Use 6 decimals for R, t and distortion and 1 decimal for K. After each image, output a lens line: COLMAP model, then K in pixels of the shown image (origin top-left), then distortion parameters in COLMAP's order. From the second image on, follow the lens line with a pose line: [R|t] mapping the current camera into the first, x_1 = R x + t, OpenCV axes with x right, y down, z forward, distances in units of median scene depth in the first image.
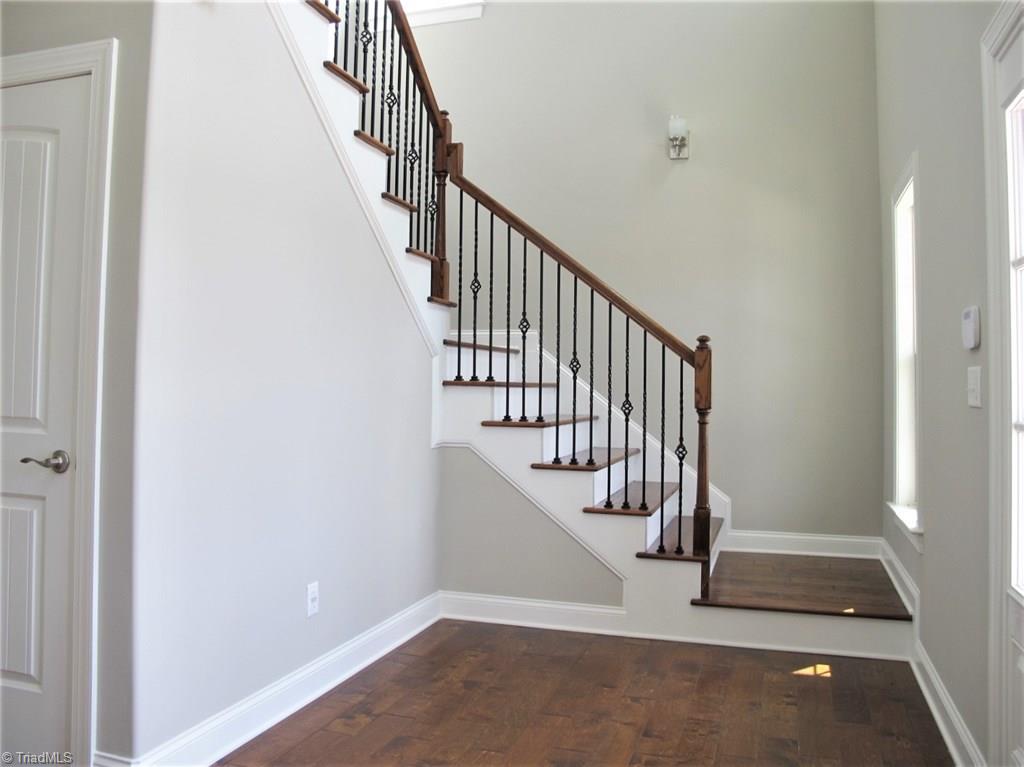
lens RADIAL K [[858.1, 0, 518.4], [0, 858.1, 386.1], [0, 0, 1]] dist [-0.116459, 0.051619]
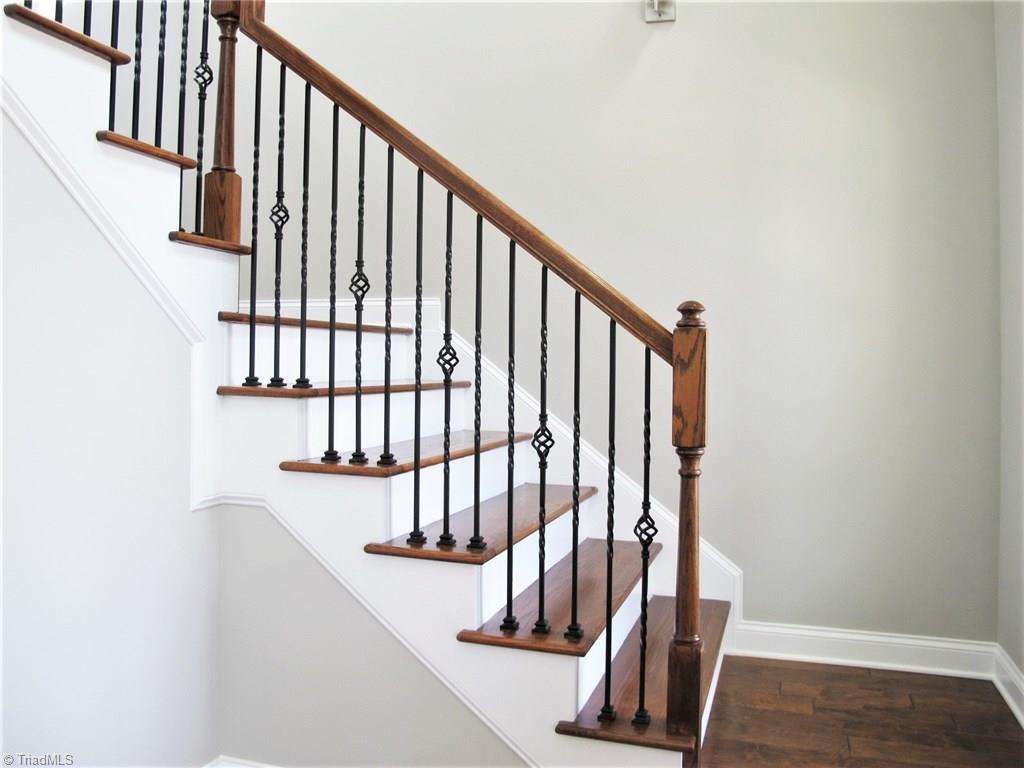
lens RADIAL K [[858.1, 0, 505.1], [0, 858.1, 374.9], [0, 0, 1]] dist [-0.116459, 0.051619]
pose [[0.999557, 0.000195, -0.029771, 0.114911], [0.000211, 0.999907, 0.013612, -0.021463], [0.029770, -0.013612, 0.999464, 0.461910]]
